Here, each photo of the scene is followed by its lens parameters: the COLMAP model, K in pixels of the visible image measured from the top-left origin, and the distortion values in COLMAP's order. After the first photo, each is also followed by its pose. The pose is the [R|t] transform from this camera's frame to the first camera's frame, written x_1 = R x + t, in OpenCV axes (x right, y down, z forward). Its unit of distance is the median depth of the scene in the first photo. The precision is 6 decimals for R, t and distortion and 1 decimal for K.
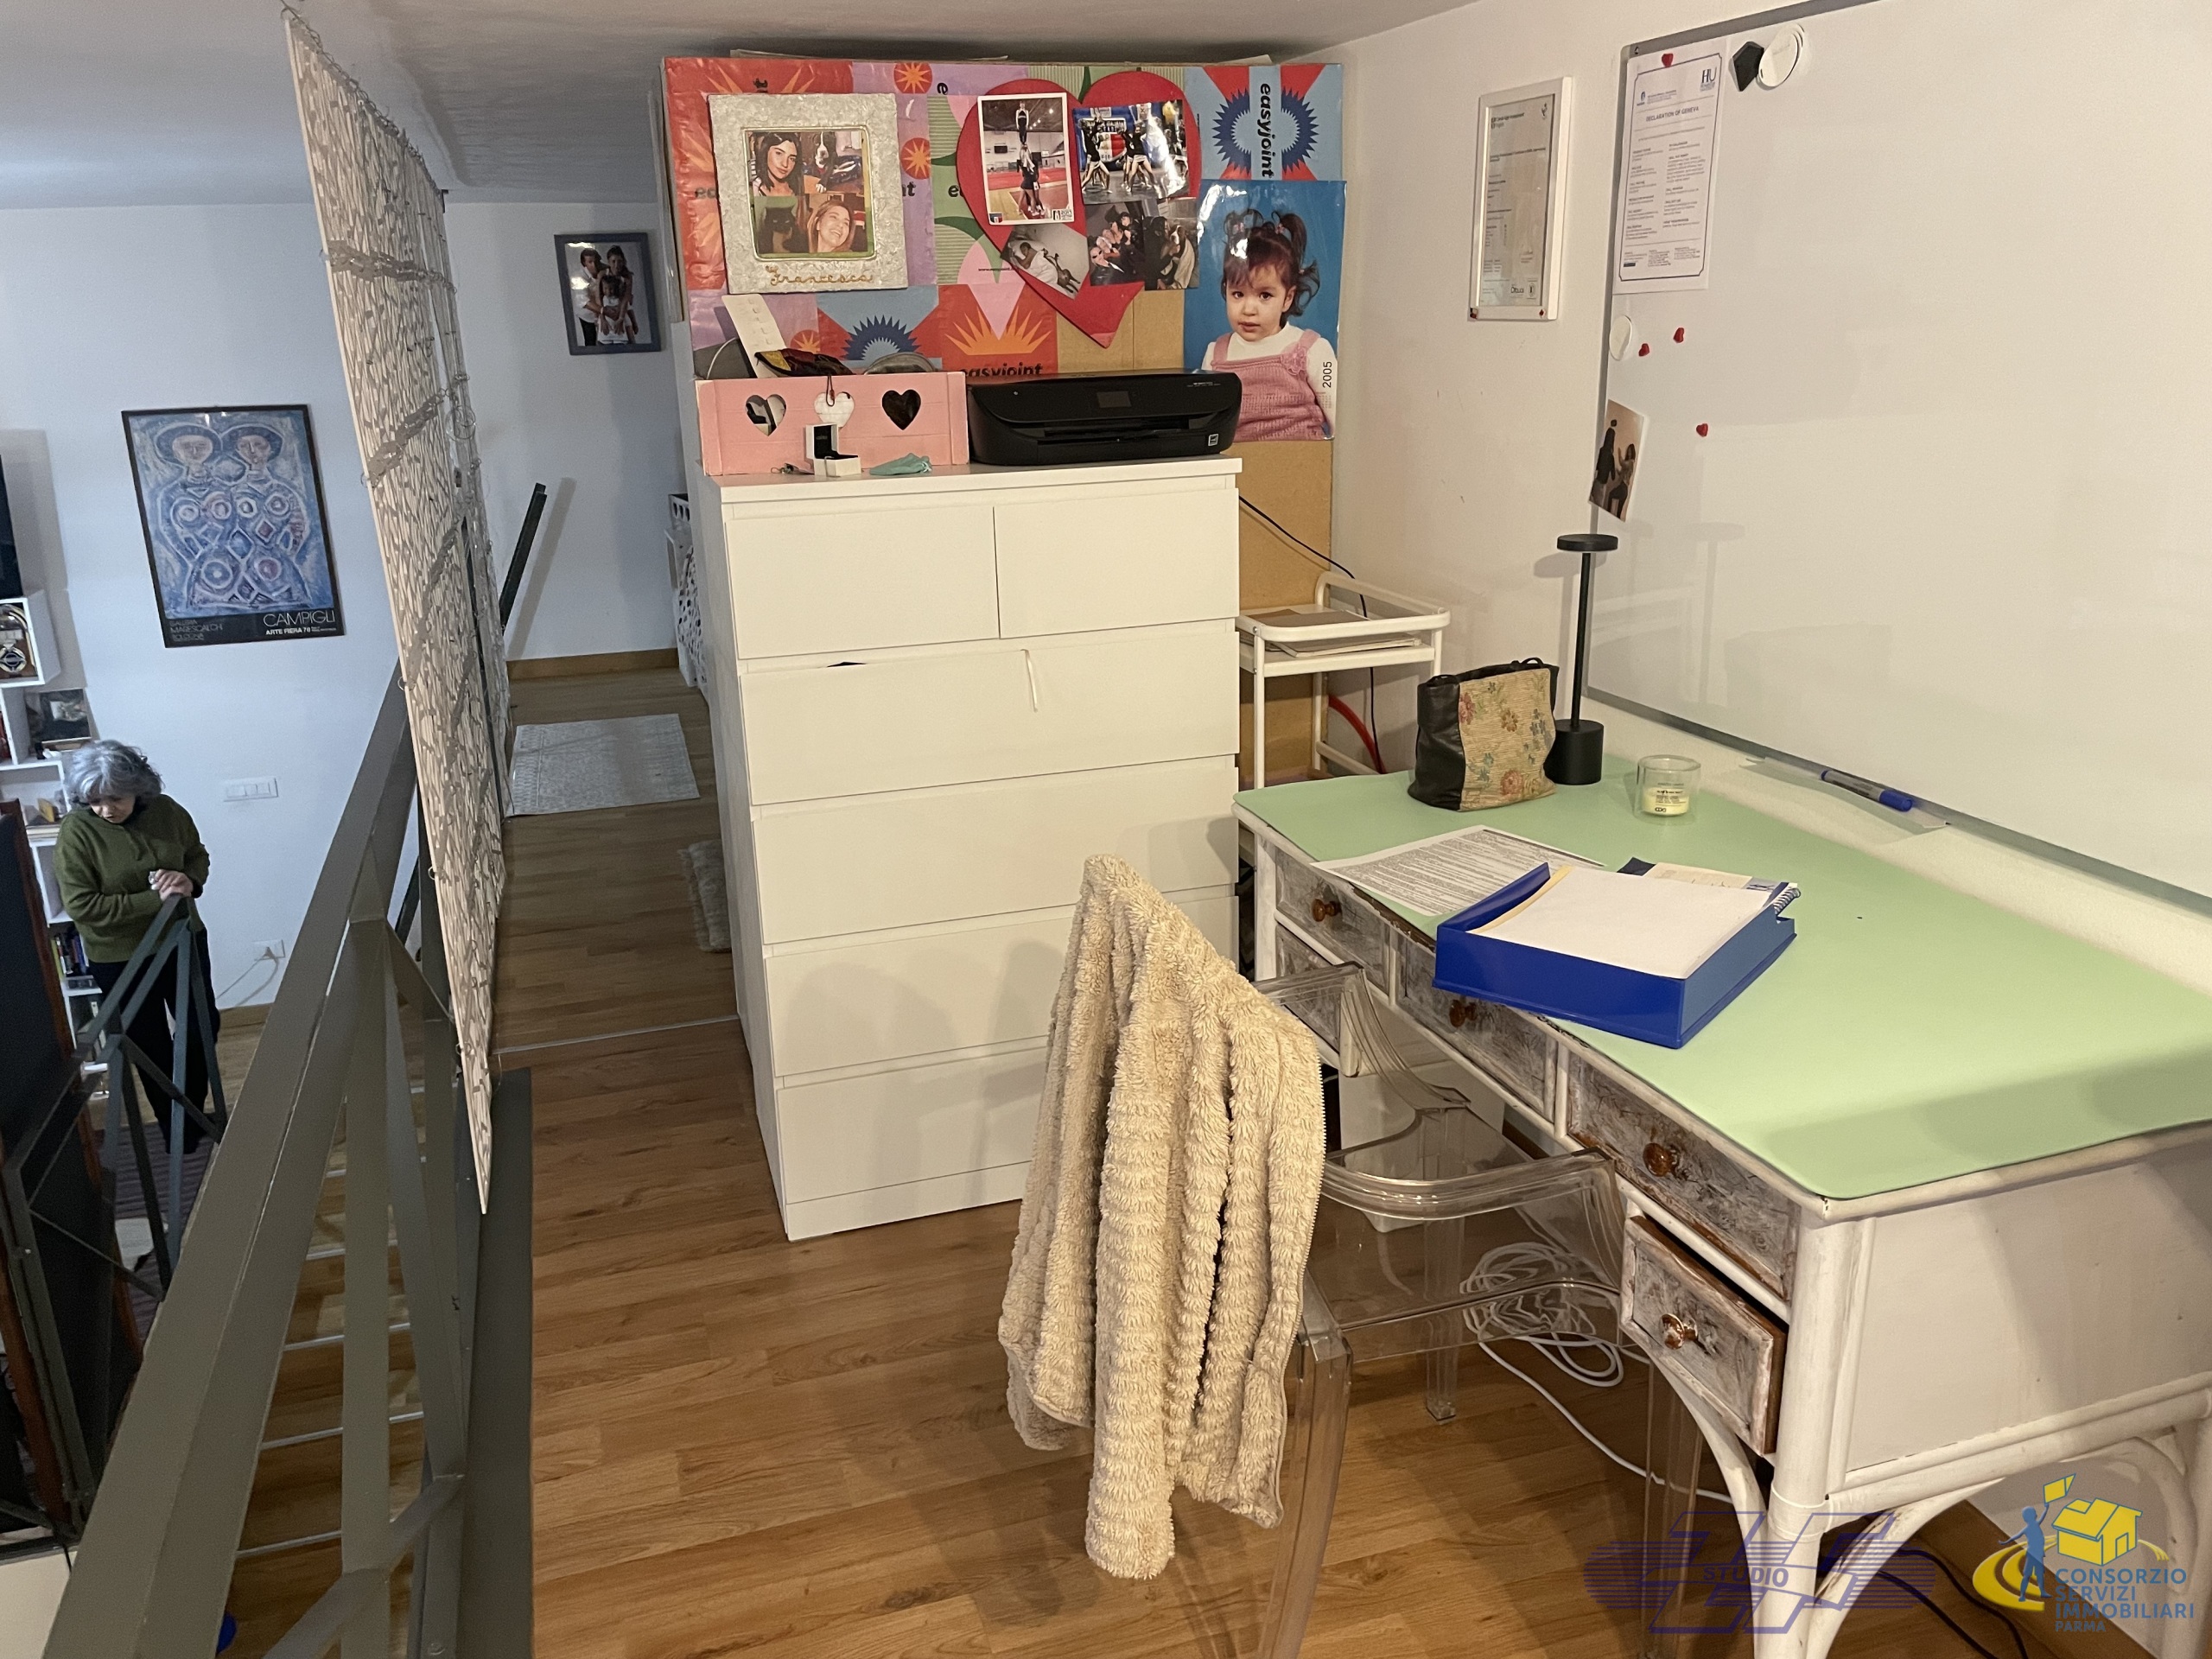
lens RADIAL K [[1669.1, 0, 1090.9], [0, 1669.1, 820.3], [0, 0, 1]] dist [0.040363, 0.000823]
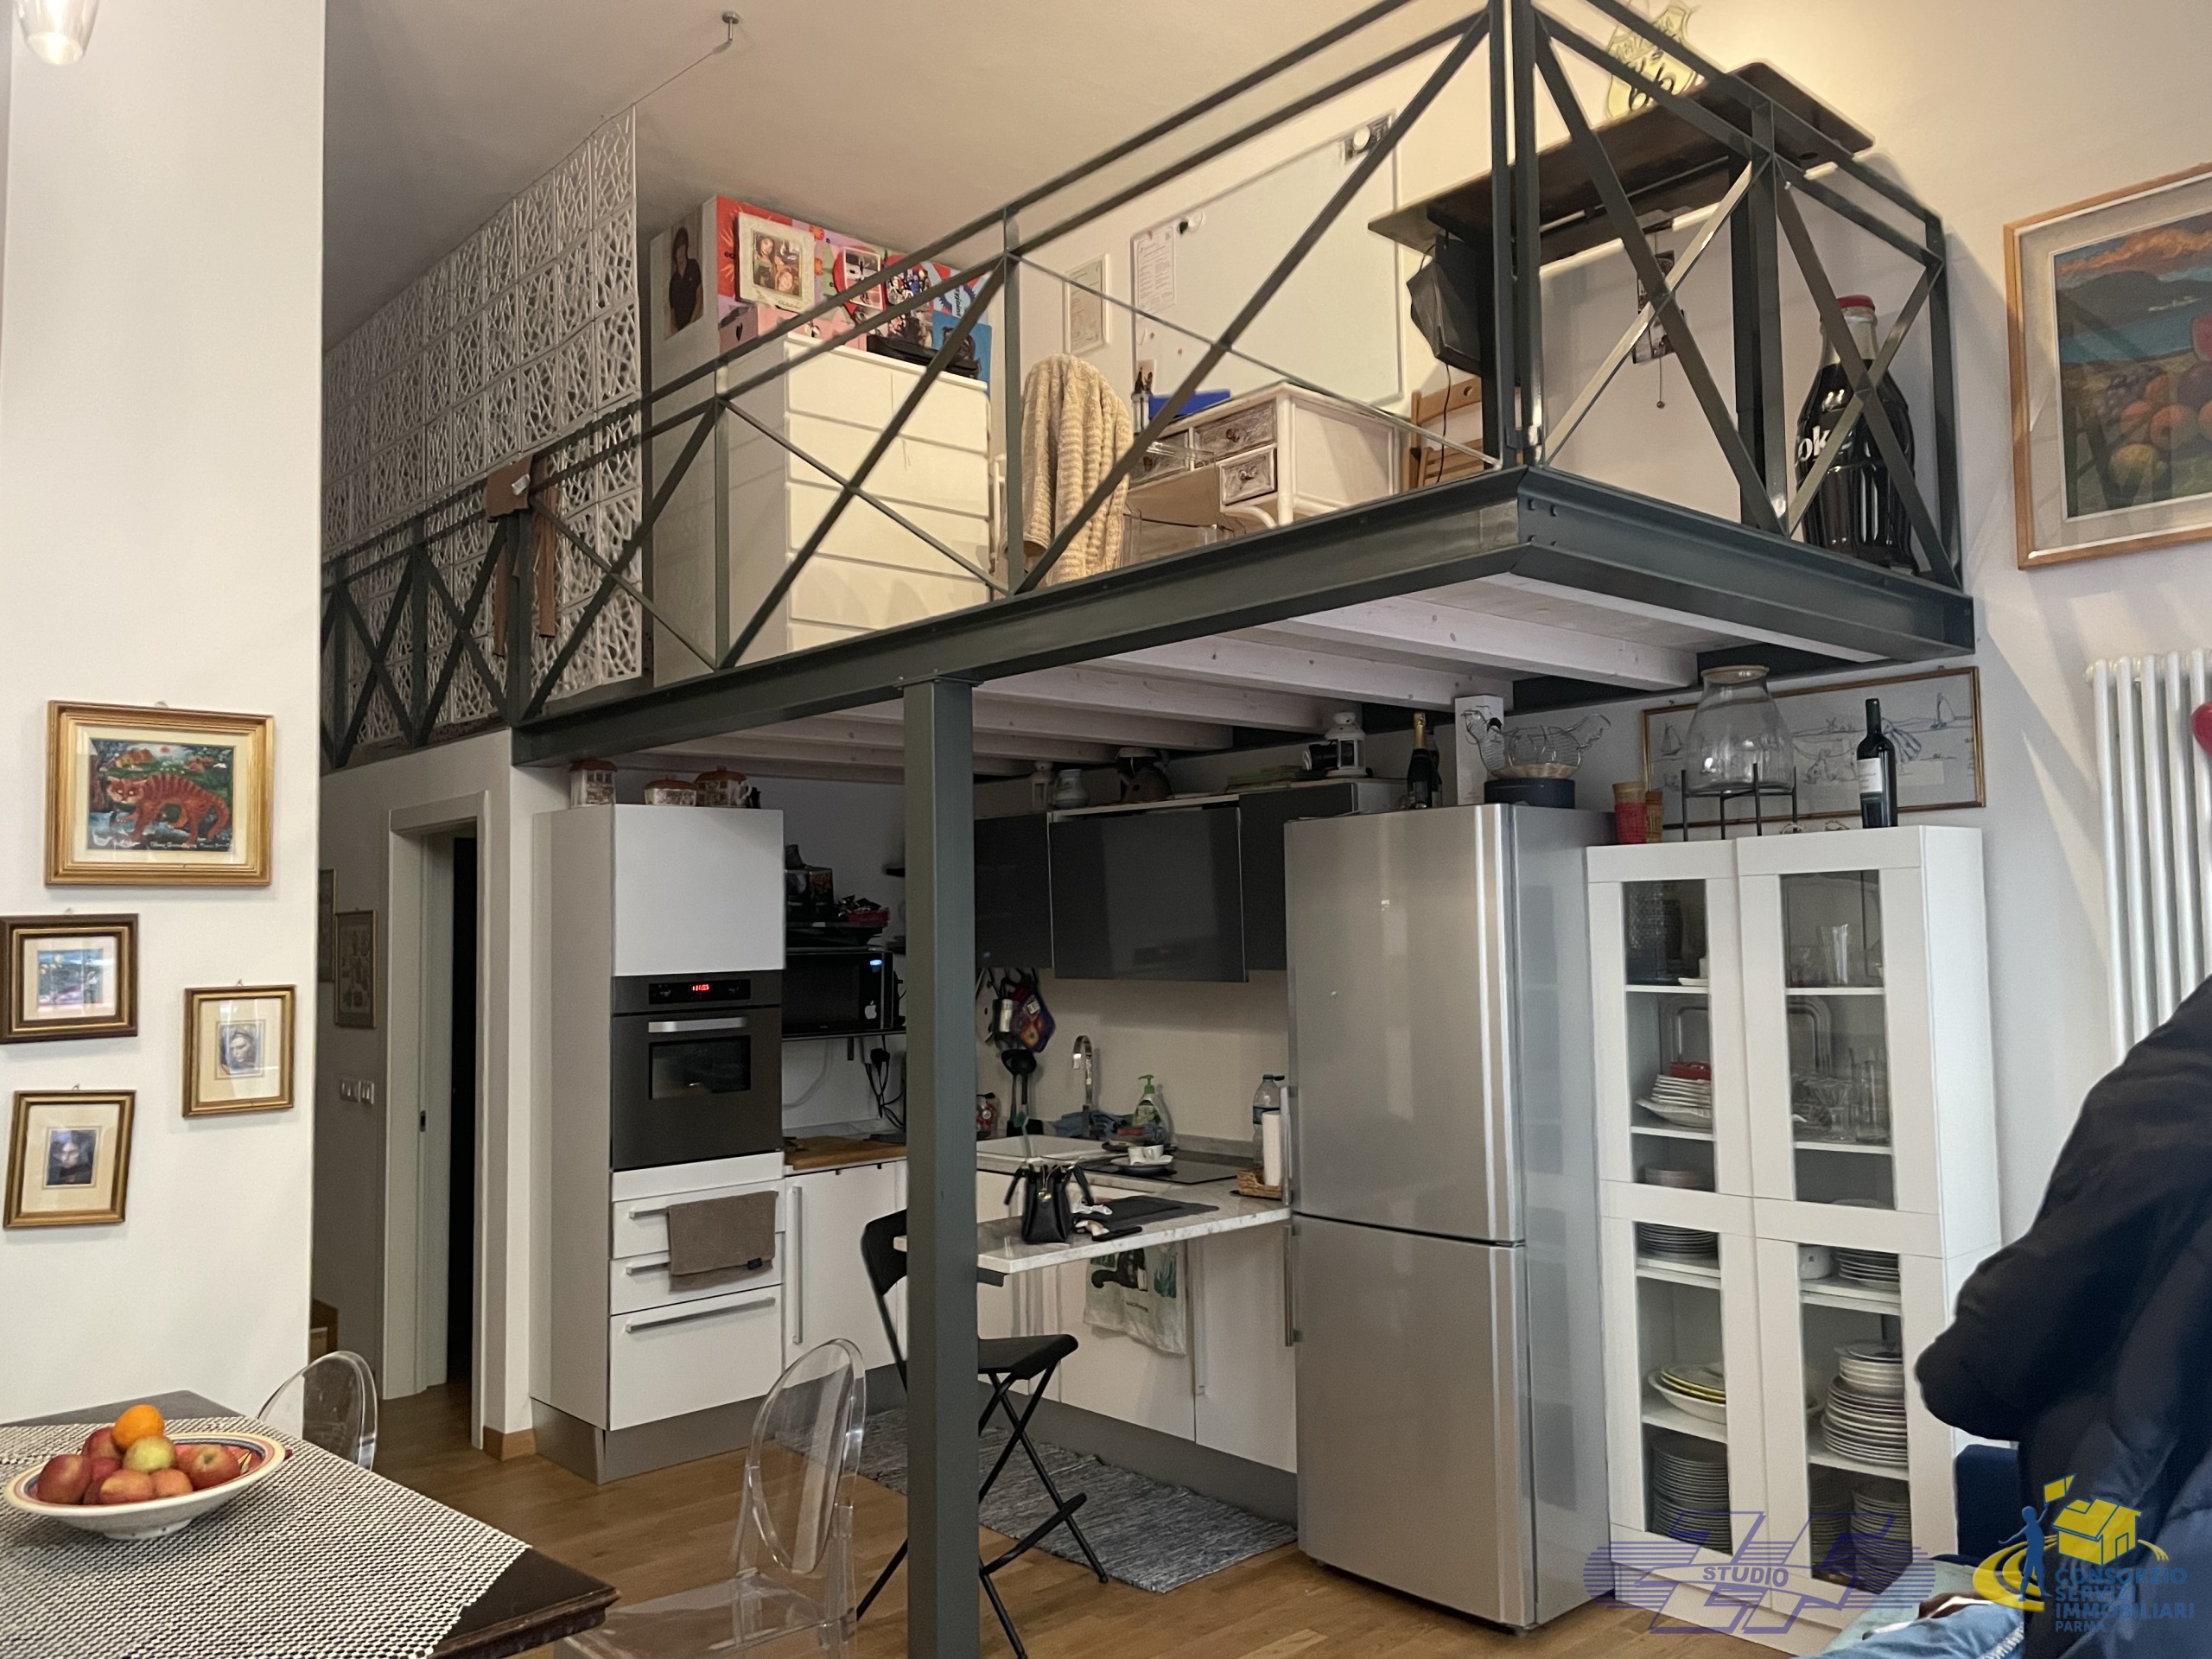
lens RADIAL K [[1669.1, 0, 1109.9], [0, 1669.1, 837.9], [0, 0, 1]] dist [0.040363, 0.000823]
pose [[0.909738, 0.035855, 0.413633, -0.645216], [0.116085, 0.934564, -0.336325, 1.093204], [-0.398625, 0.353984, 0.846046, -0.737887]]
